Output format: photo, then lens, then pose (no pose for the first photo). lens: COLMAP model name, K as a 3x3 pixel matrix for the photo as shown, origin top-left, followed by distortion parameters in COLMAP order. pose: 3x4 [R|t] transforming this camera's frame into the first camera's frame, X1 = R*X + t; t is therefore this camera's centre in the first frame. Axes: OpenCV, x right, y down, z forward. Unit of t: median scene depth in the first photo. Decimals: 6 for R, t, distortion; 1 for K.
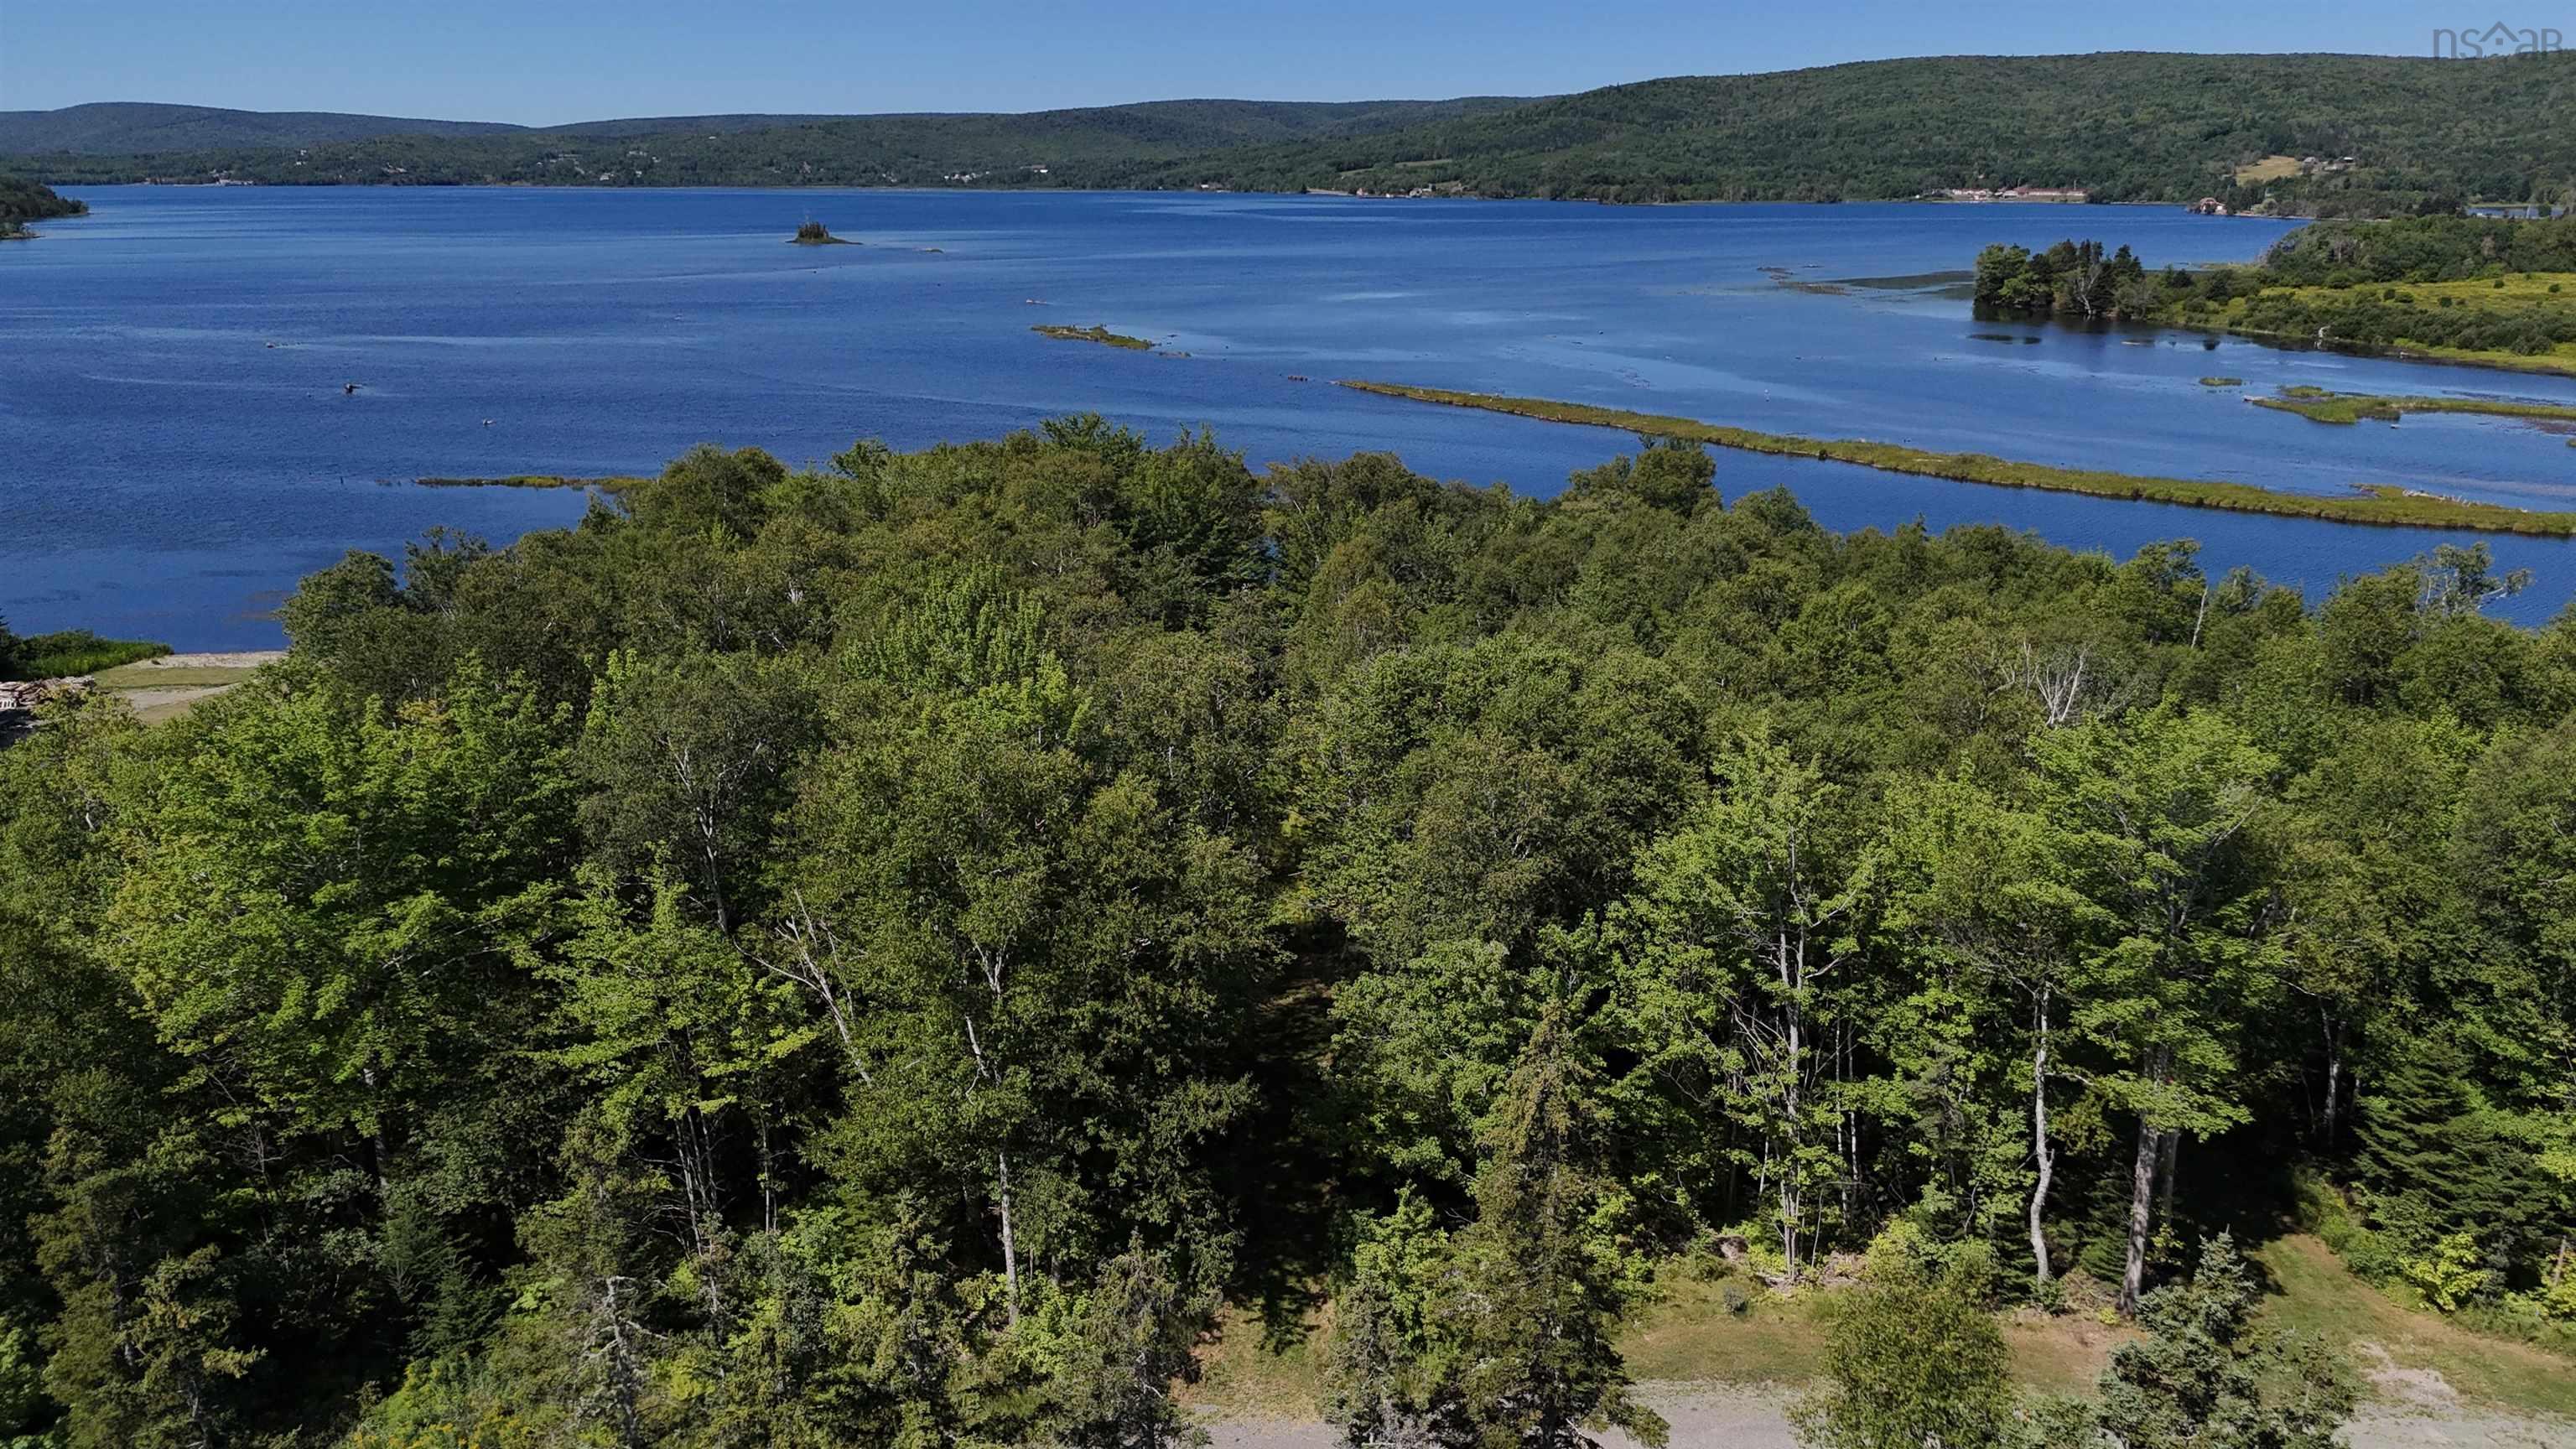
lens RADIAL K [[1904.2, 0, 1304.8], [0, 1904.2, 730.2], [0, 0, 1]] dist [0.100974, -0.092090]
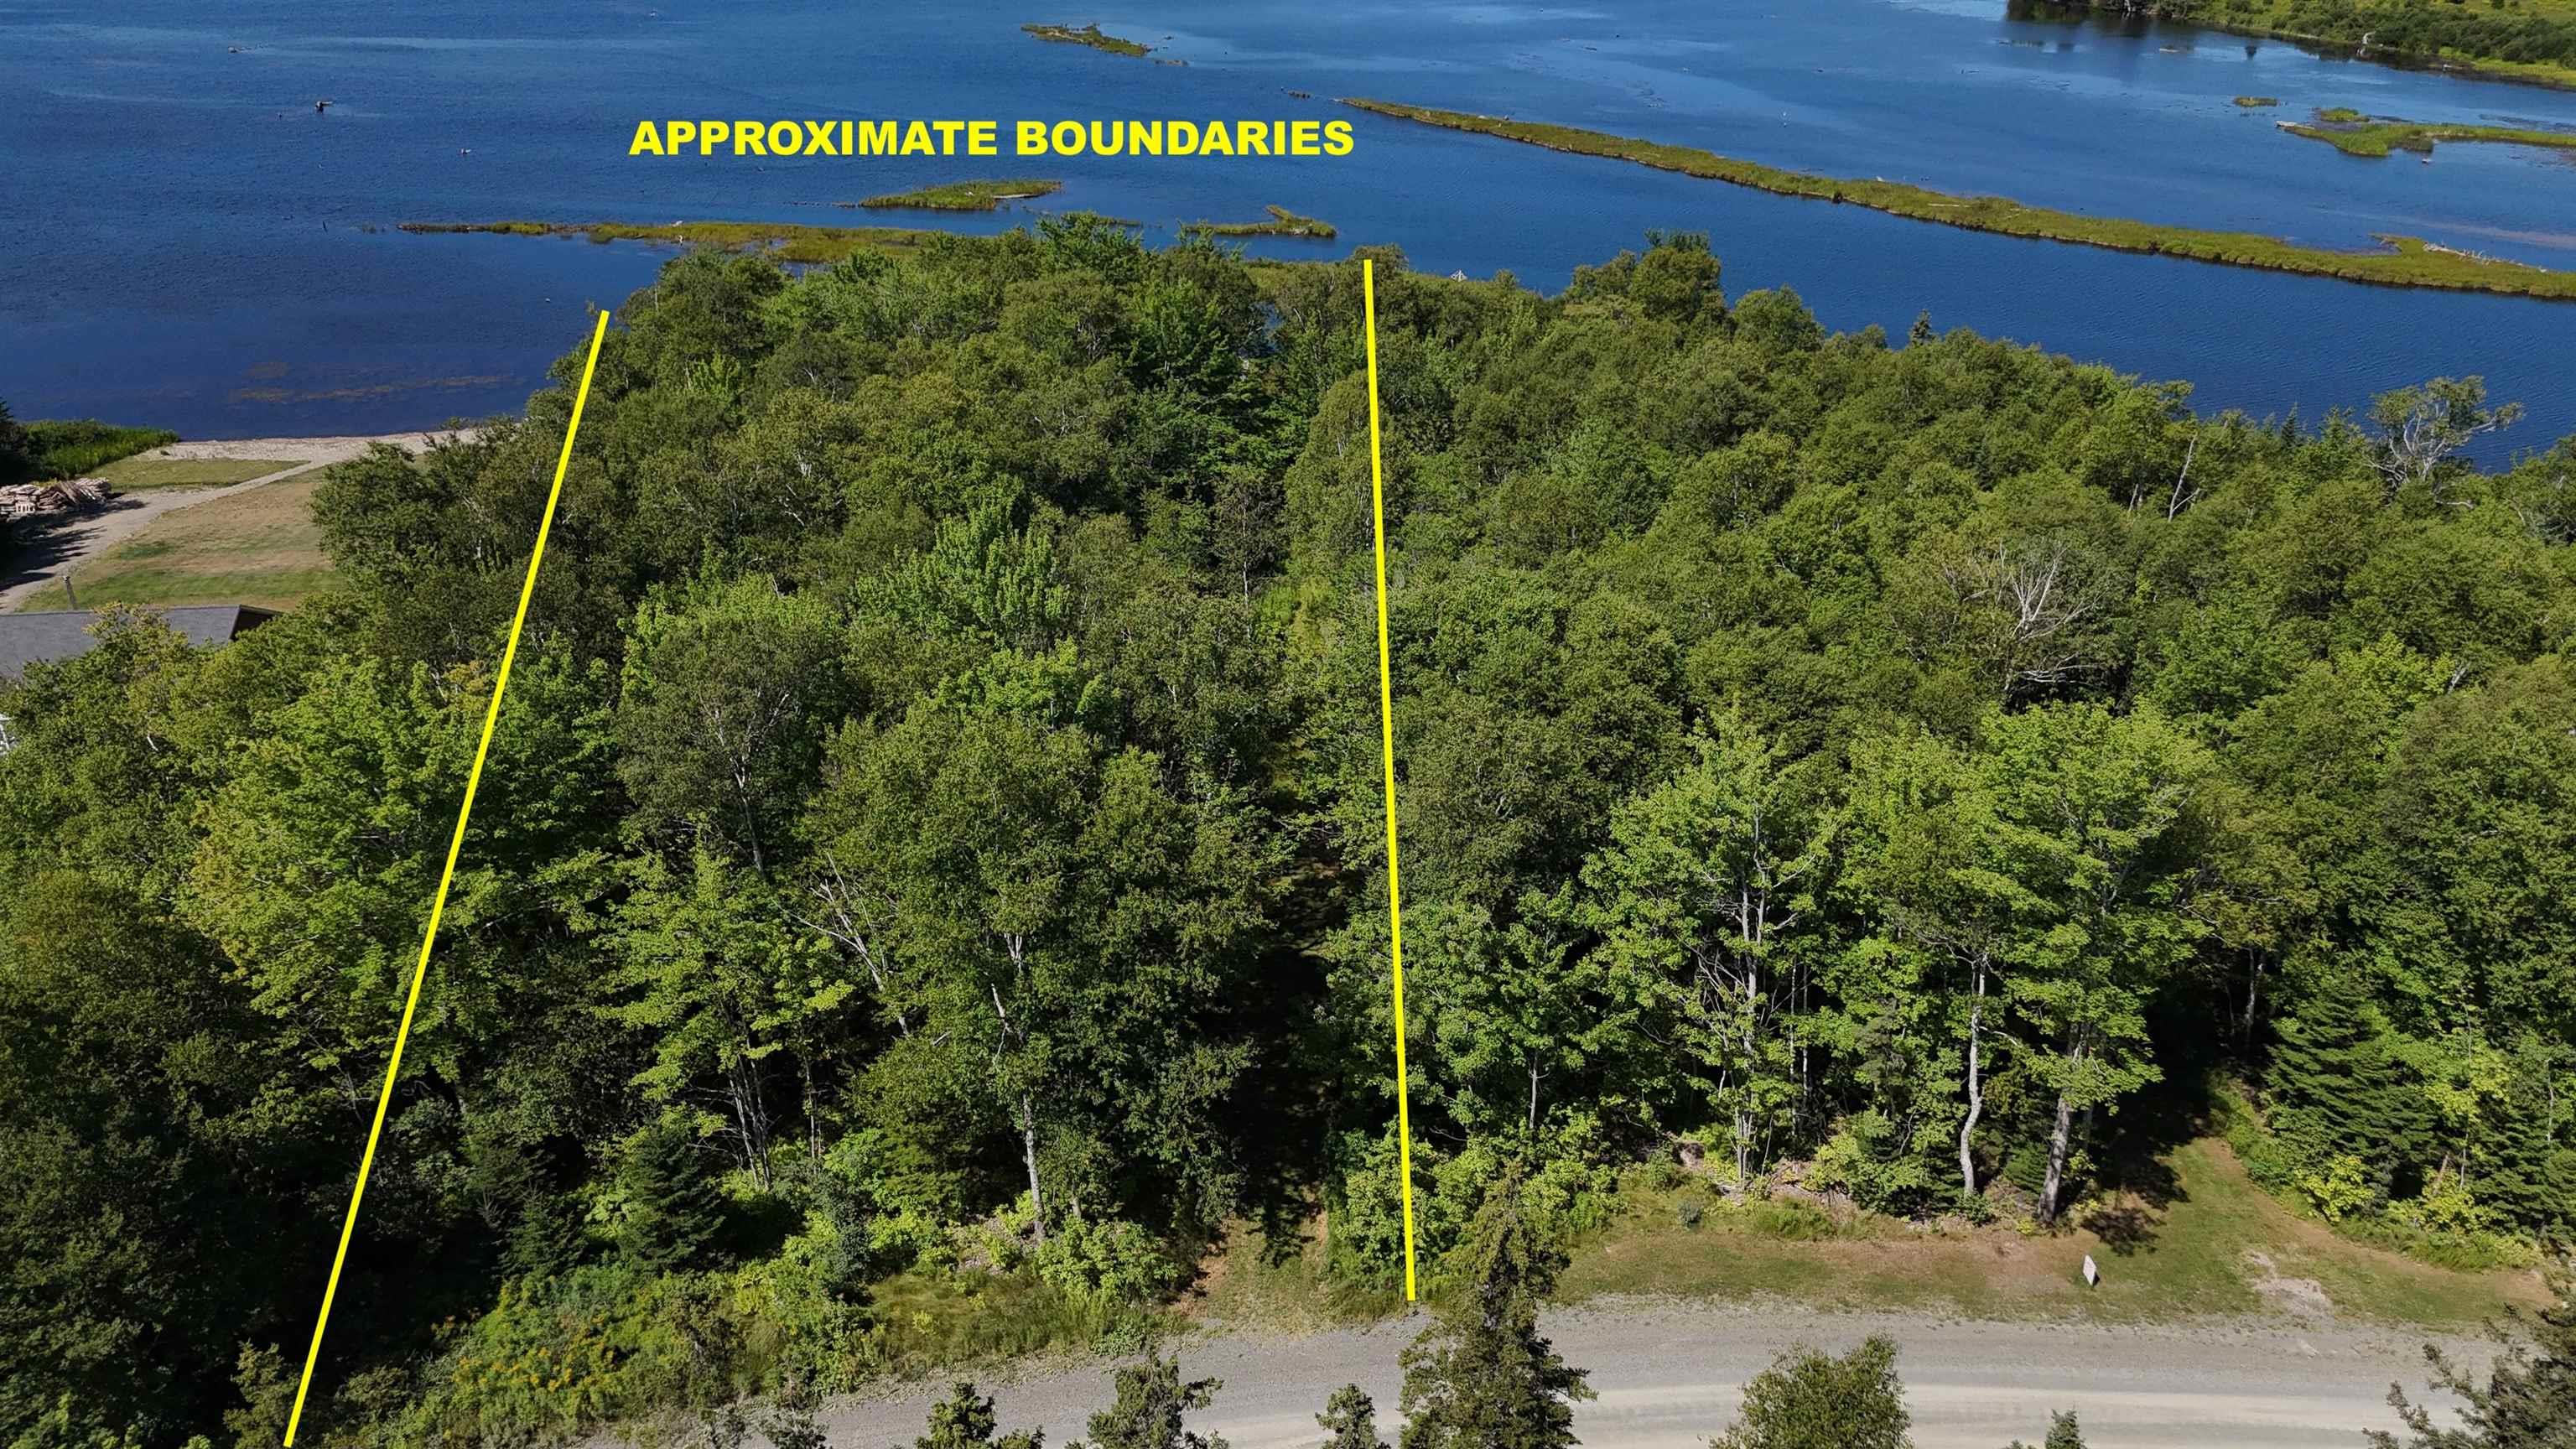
lens RADIAL K [[1904.2, 0, 1304.8], [0, 1904.2, 730.2], [0, 0, 1]] dist [0.100974, -0.092090]
pose [[0.999997, 0.002181, -0.000844, 0.002427], [-0.002017, 0.986985, 0.160797, -0.154568], [0.001184, -0.160795, 0.986987, -0.046430]]
